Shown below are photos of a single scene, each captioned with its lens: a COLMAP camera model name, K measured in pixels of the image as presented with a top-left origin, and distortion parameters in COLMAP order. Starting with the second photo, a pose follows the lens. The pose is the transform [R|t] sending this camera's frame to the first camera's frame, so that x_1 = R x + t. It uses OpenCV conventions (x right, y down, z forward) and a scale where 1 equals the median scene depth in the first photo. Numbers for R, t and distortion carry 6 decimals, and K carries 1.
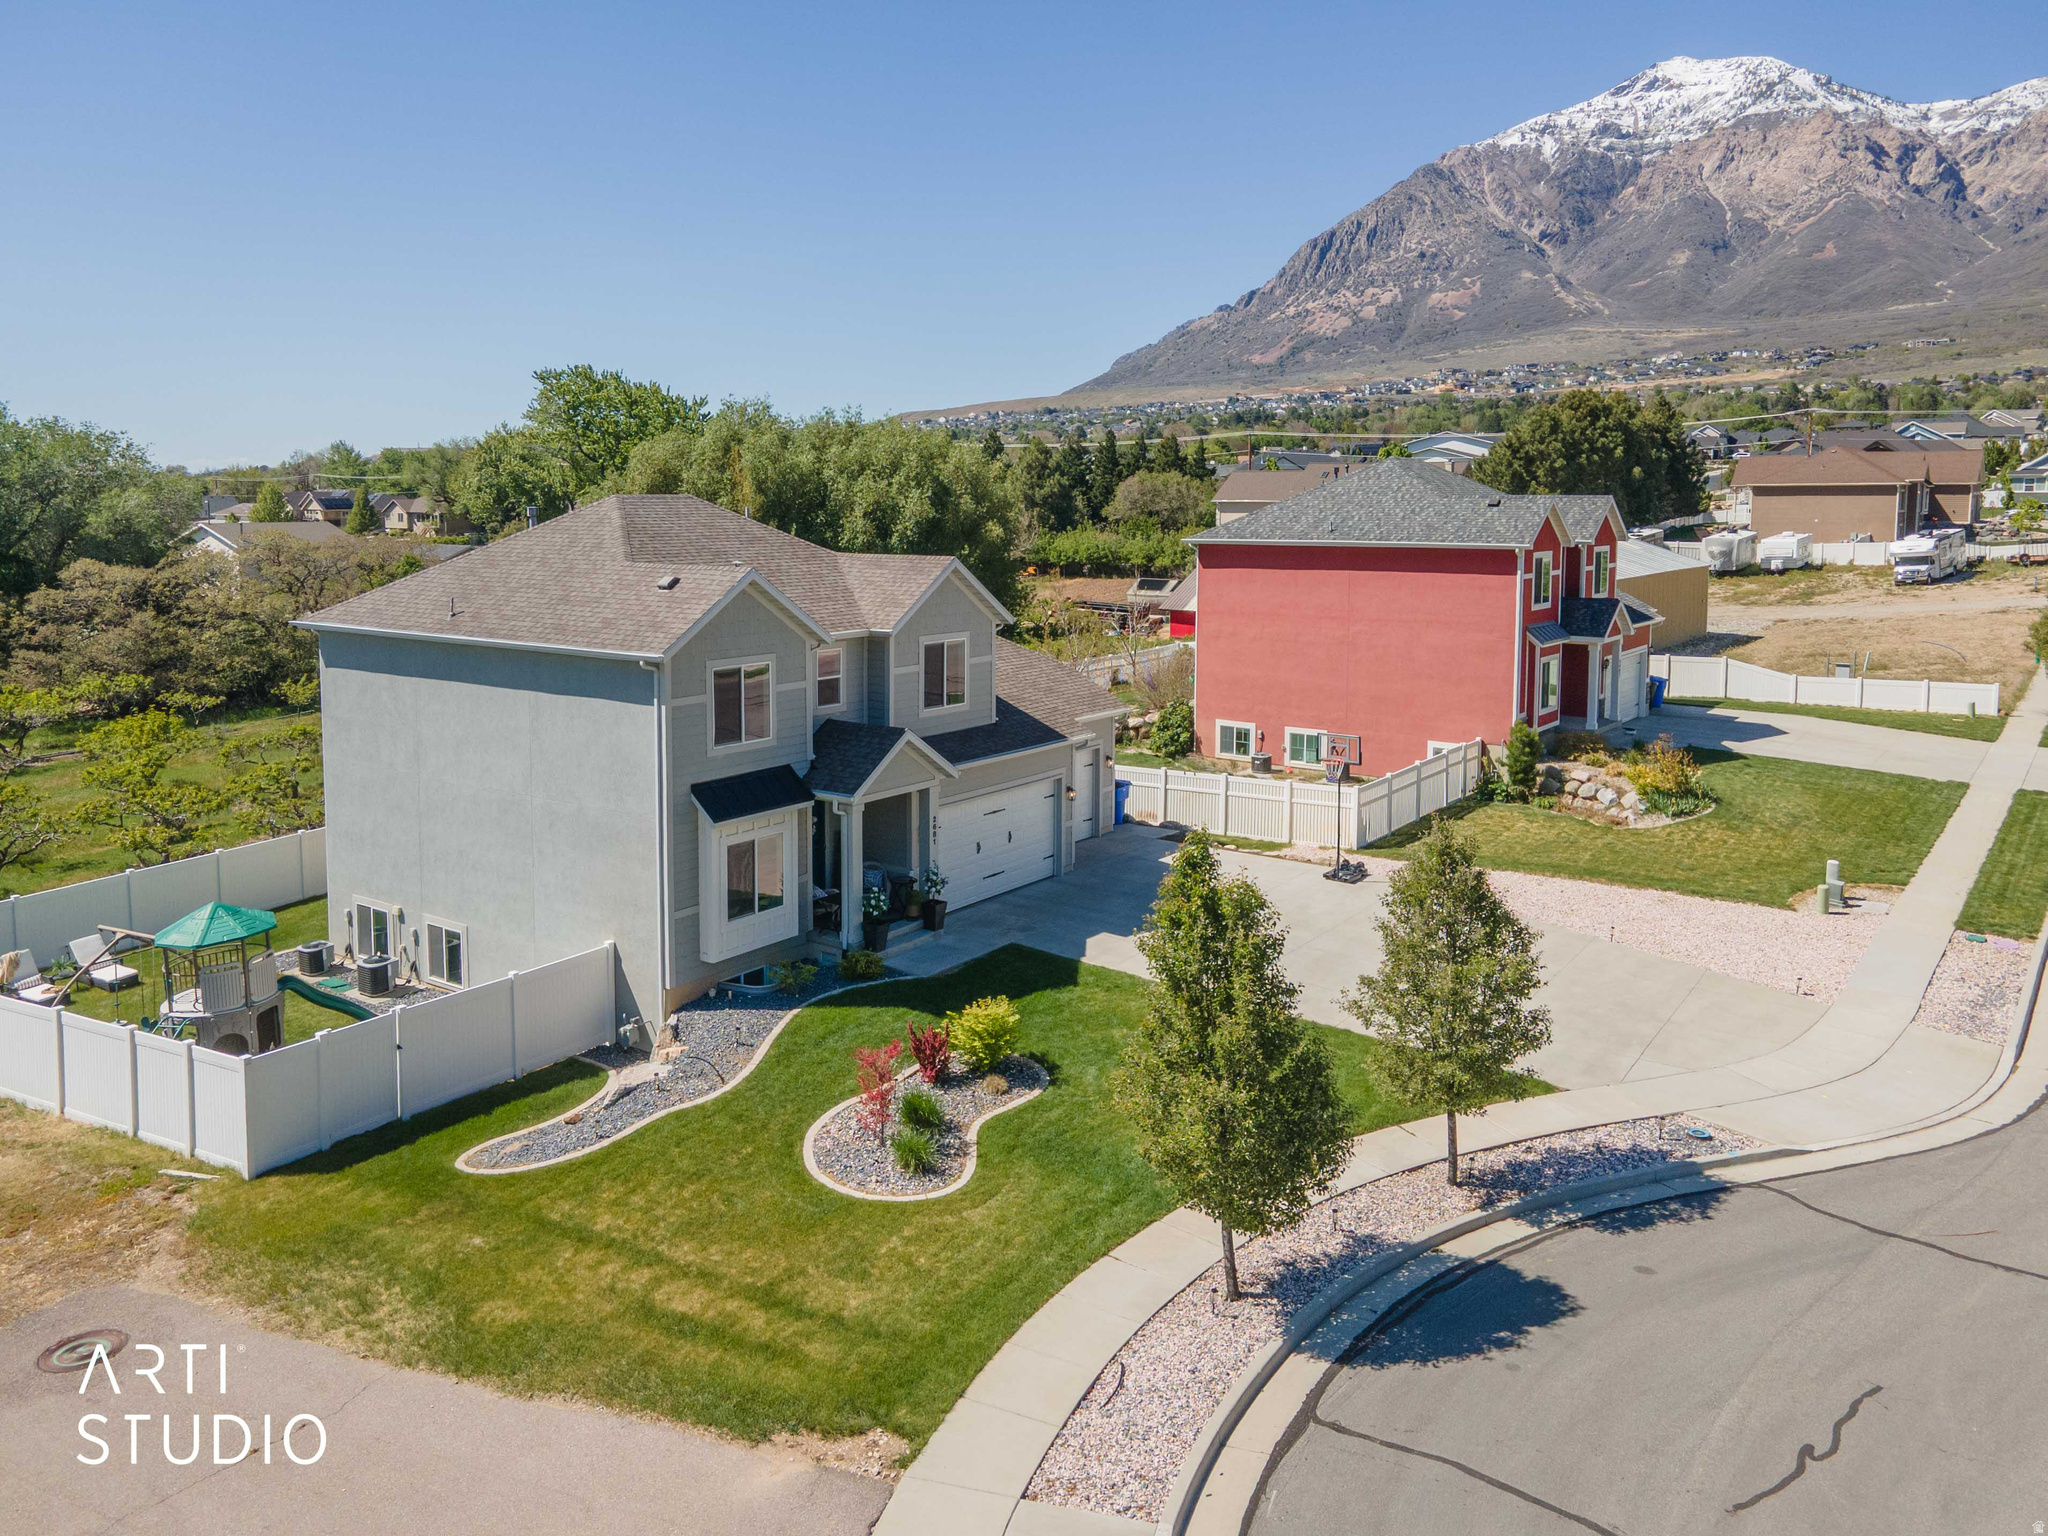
lens RADIAL K [[1524.8, 0, 1025.6], [0, 1524.8, 758.9], [0, 0, 1]] dist [0.036051, 0.005017]
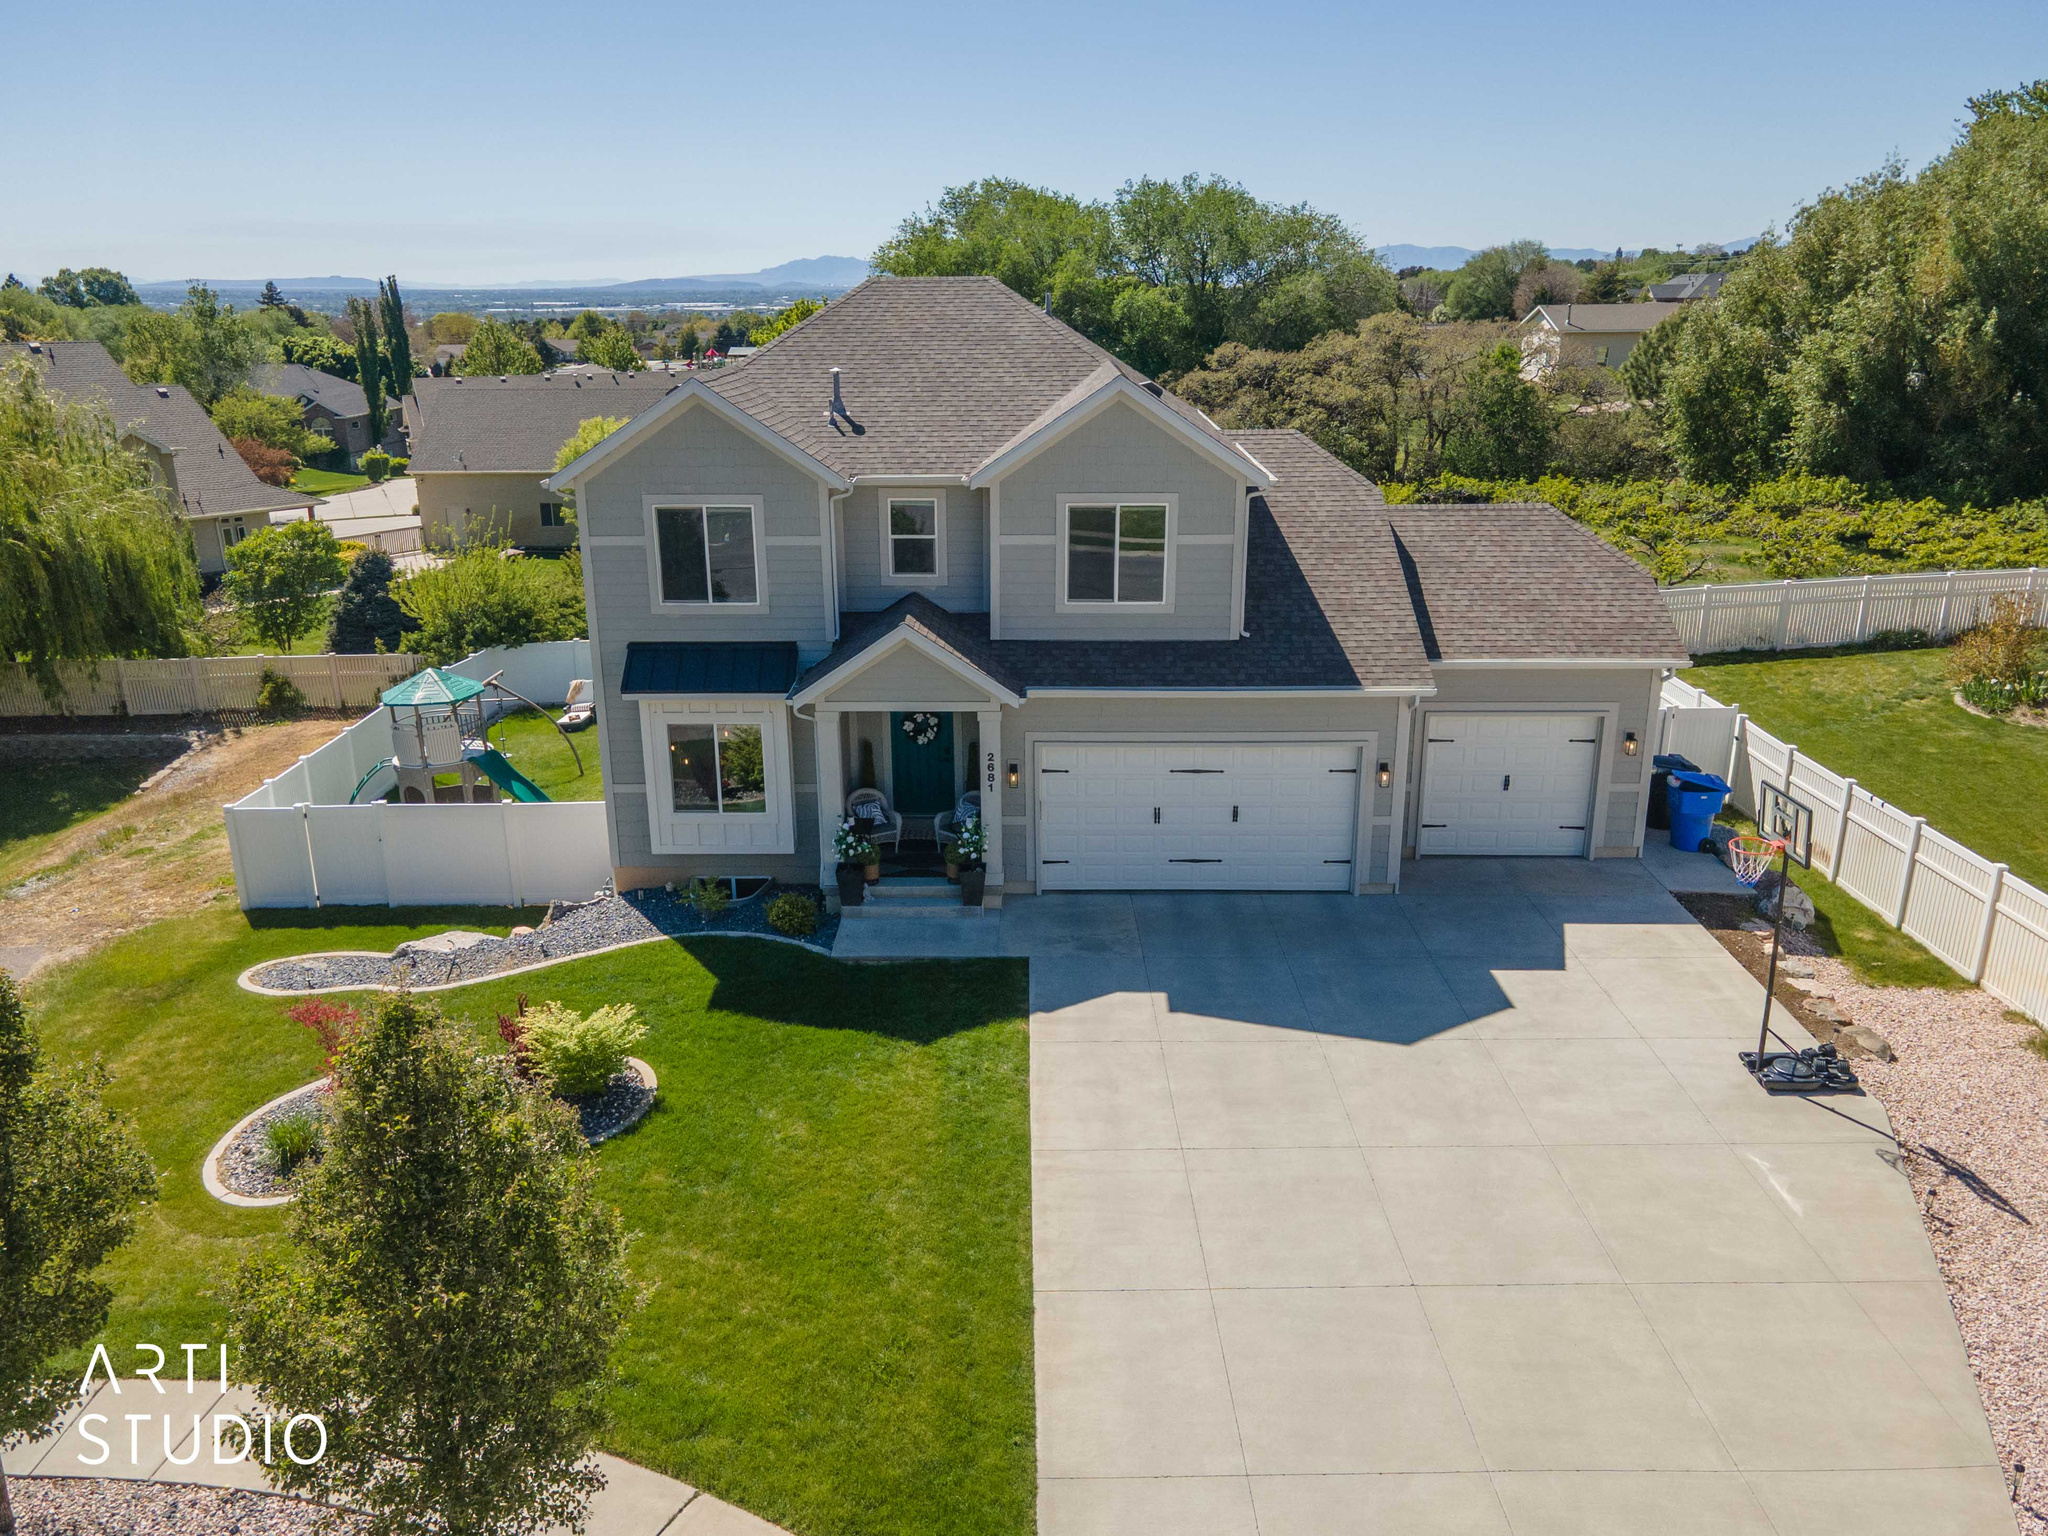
lens RADIAL K [[1524.8, 0, 1018.5], [0, 1524.8, 780.4], [0, 0, 1]] dist [0.036051, 0.005017]
pose [[0.567121, 0.254925, -0.783191, 0.716331], [-0.133855, 0.966781, 0.217757, -0.150156], [0.812685, -0.018660, 0.582404, 0.838090]]
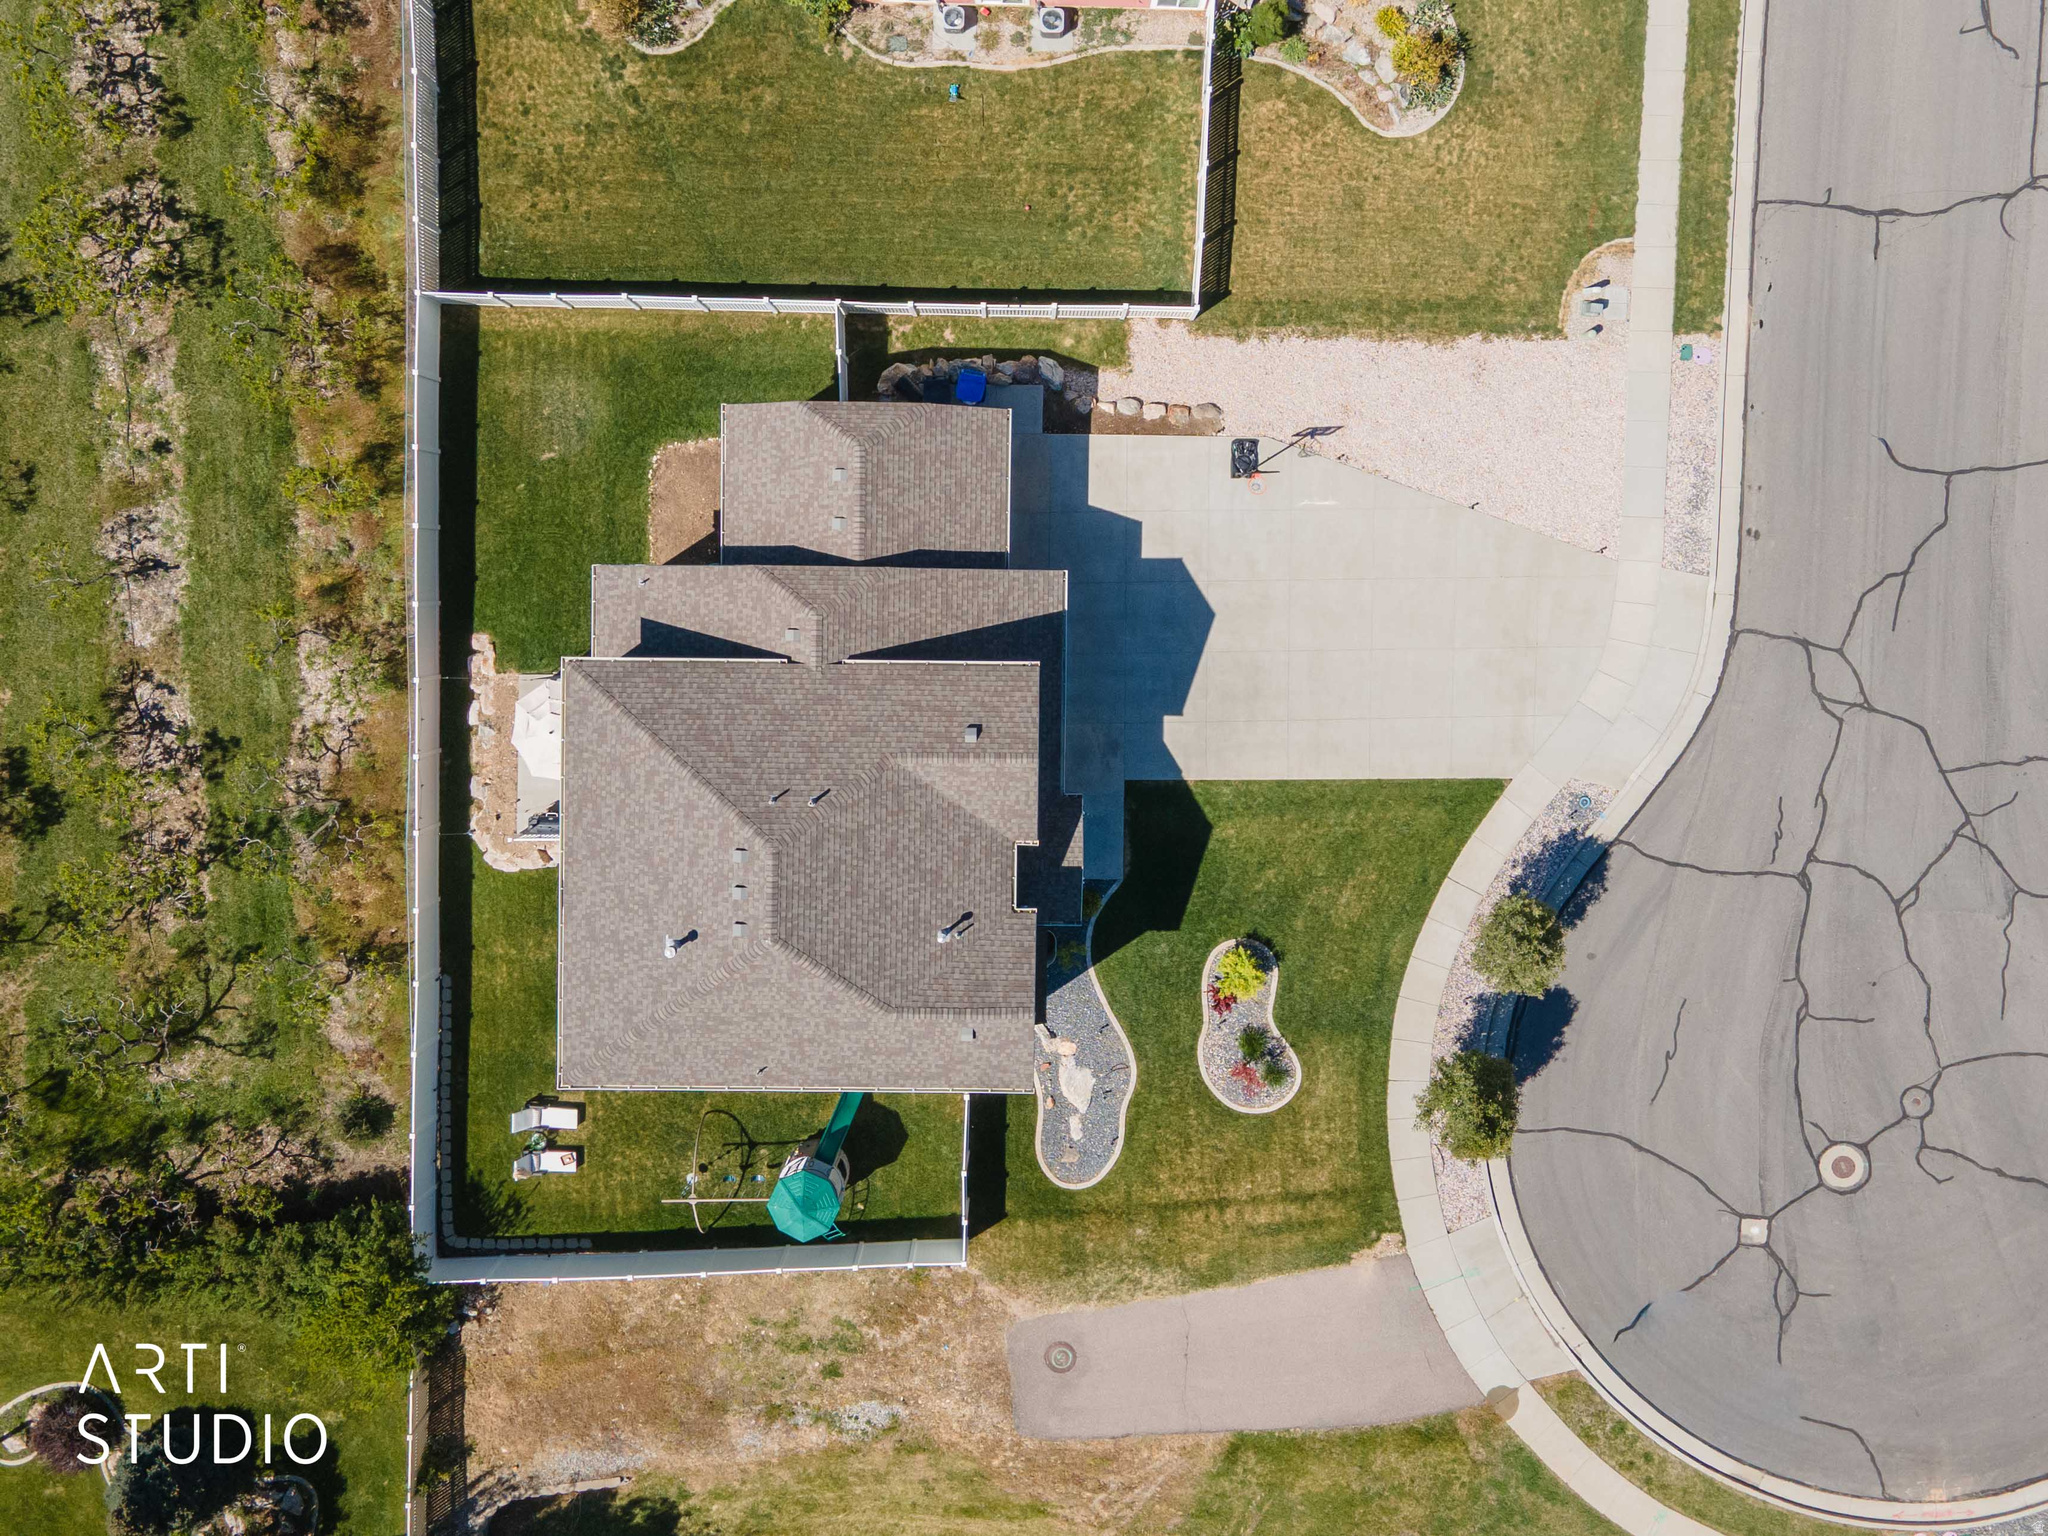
lens RADIAL K [[1524.8, 0, 1026.8], [0, 1524.8, 759.1], [0, 0, 1]] dist [0.036051, 0.005017]
pose [[0.821241, -0.570450, -0.012292, -0.075499], [0.110633, 0.138063, 0.984225, -1.777908], [-0.559754, -0.809645, 0.176493, 1.153682]]
